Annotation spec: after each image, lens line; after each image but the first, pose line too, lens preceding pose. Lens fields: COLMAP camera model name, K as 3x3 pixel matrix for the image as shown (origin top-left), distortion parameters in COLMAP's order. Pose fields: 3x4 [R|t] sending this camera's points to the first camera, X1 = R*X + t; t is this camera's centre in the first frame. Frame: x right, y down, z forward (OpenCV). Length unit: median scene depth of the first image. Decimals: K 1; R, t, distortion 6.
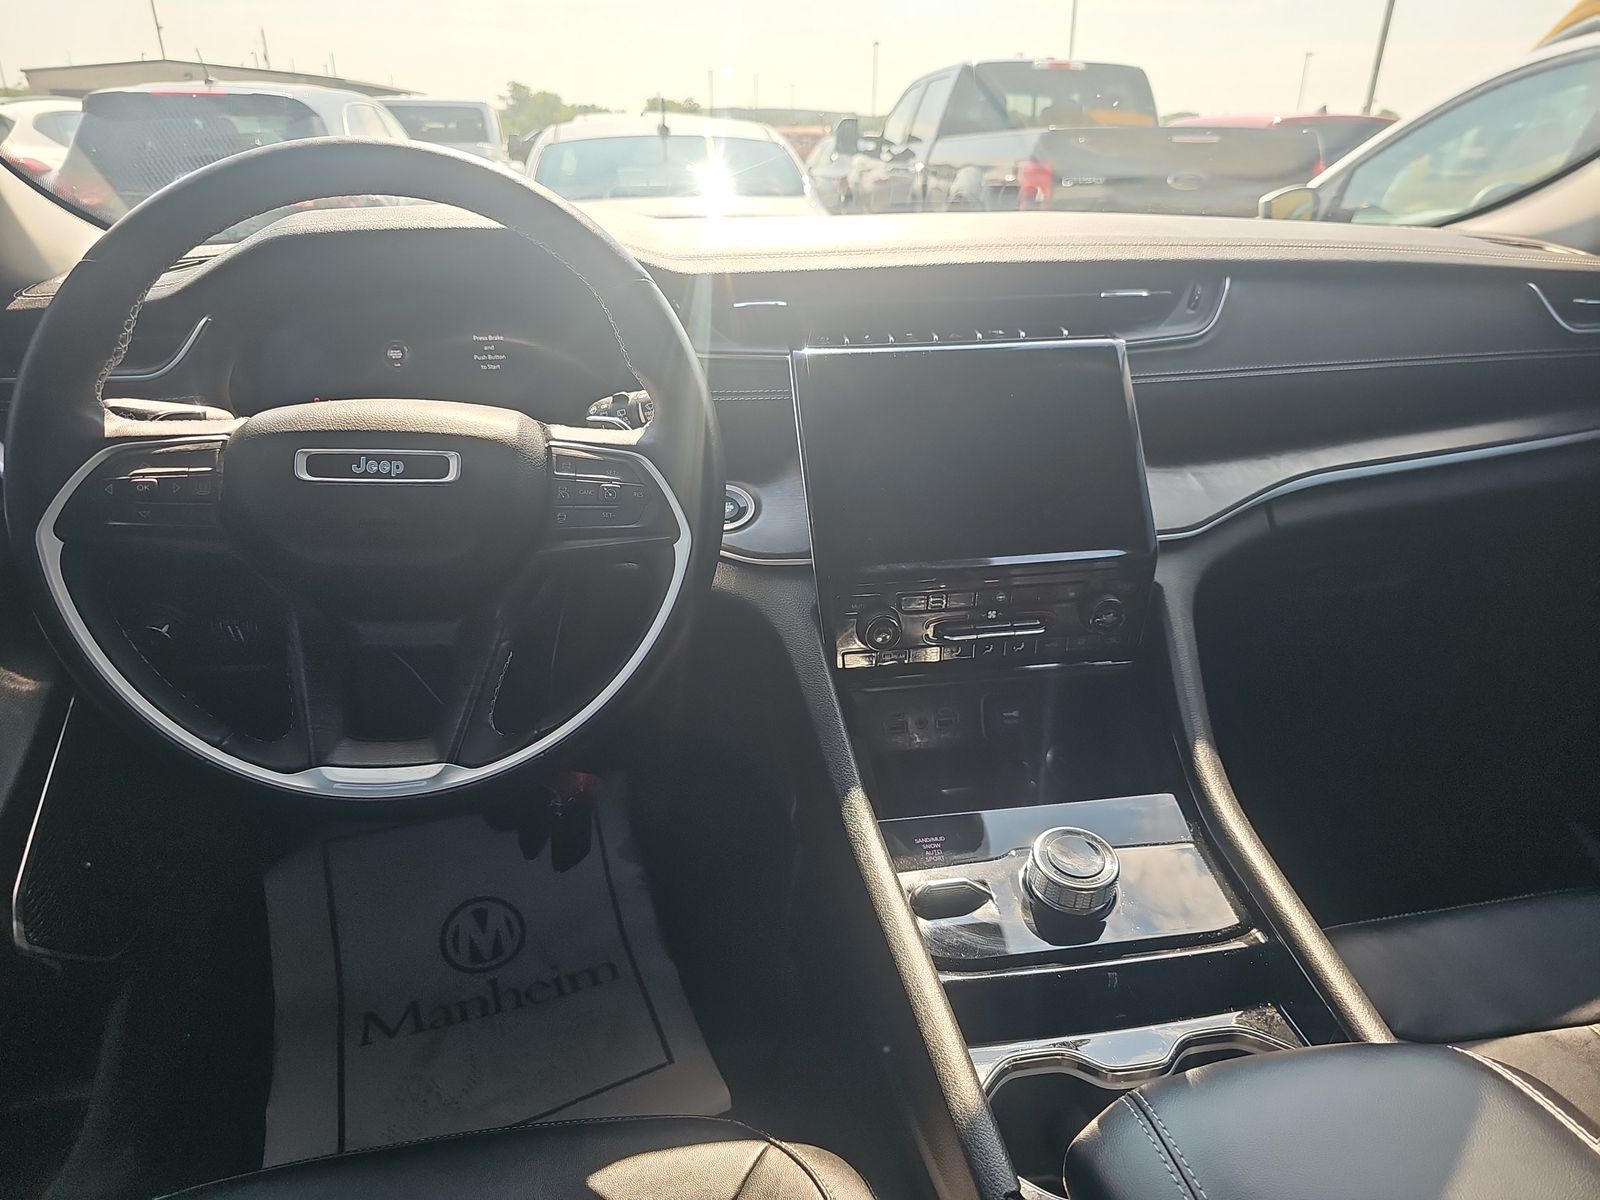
lens RADIAL K [[1059.2, 0, 801.7], [0, 1059.2, 605.9], [0, 0, 1]] dist [0.025451, -0.017719]
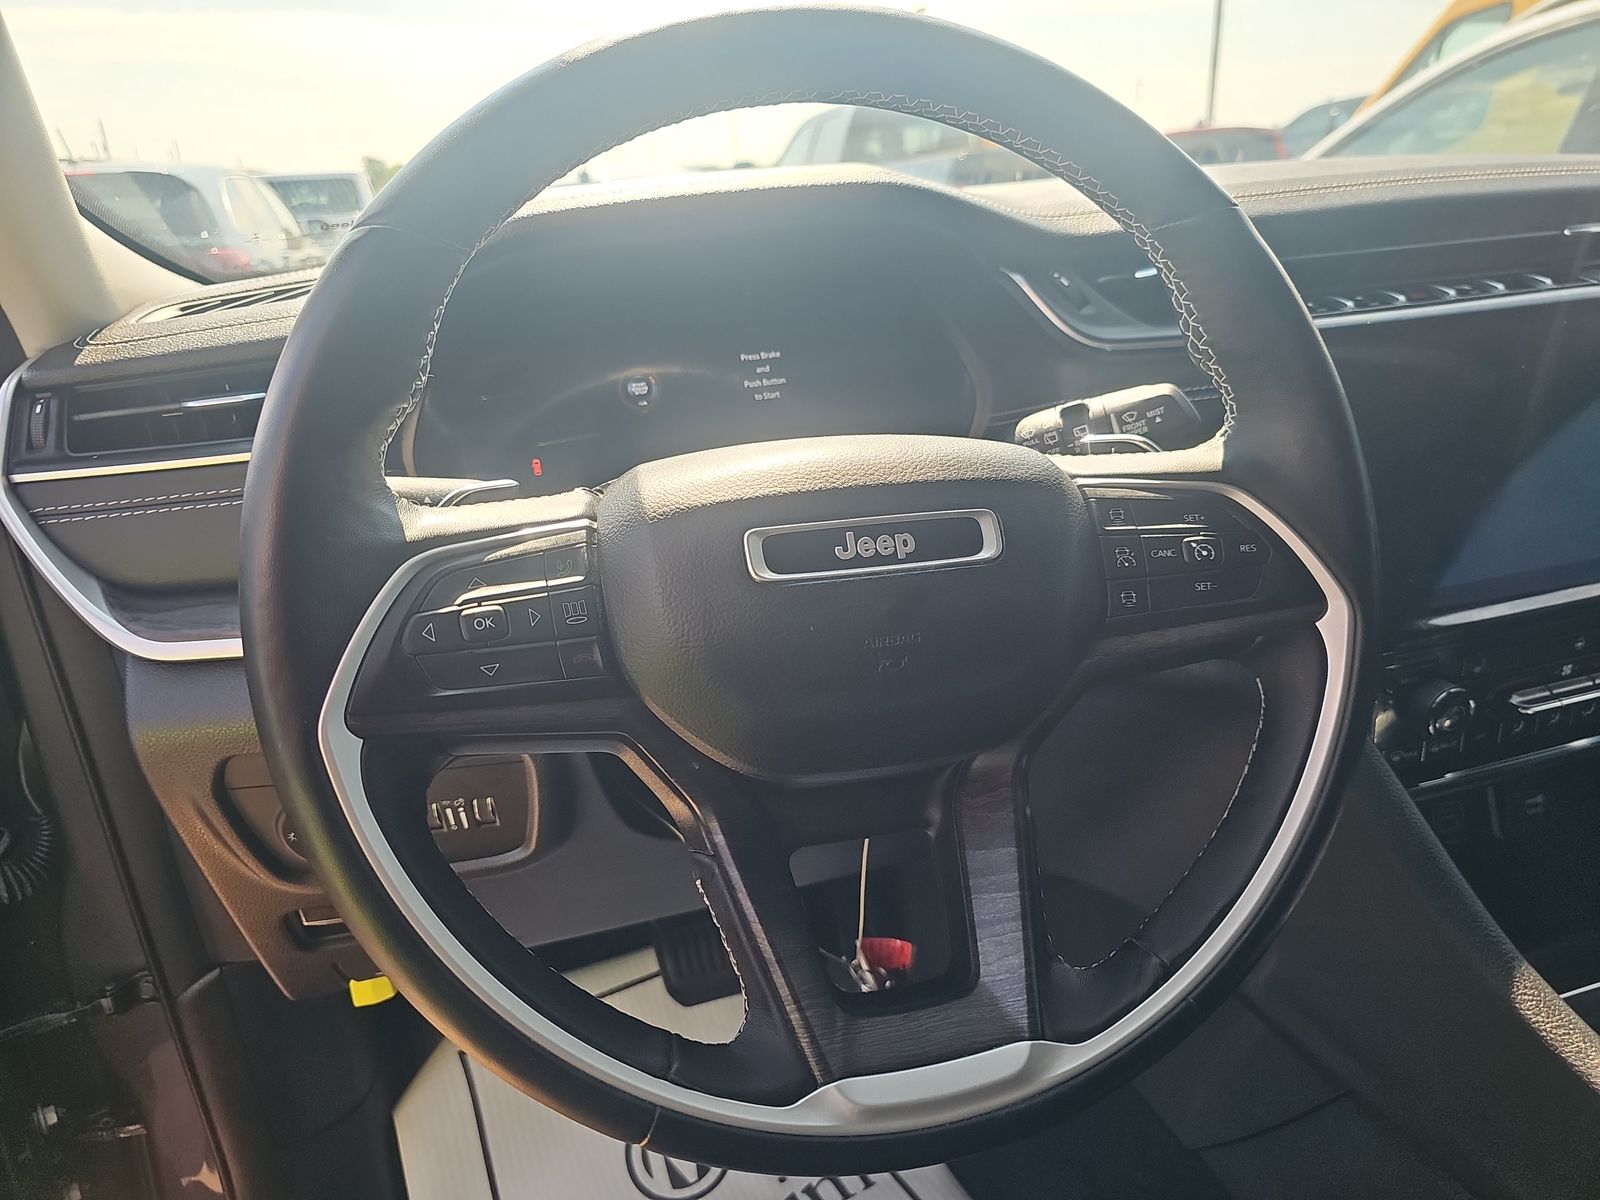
lens RADIAL K [[1059.2, 0, 797.8], [0, 1059.2, 594.7], [0, 0, 1]] dist [0.025451, -0.017719]
pose [[0.990597, -0.102014, 0.091164, -0.491932], [0.106512, 0.993251, -0.045915, -0.080884], [-0.085865, 0.055194, 0.994777, 0.419225]]
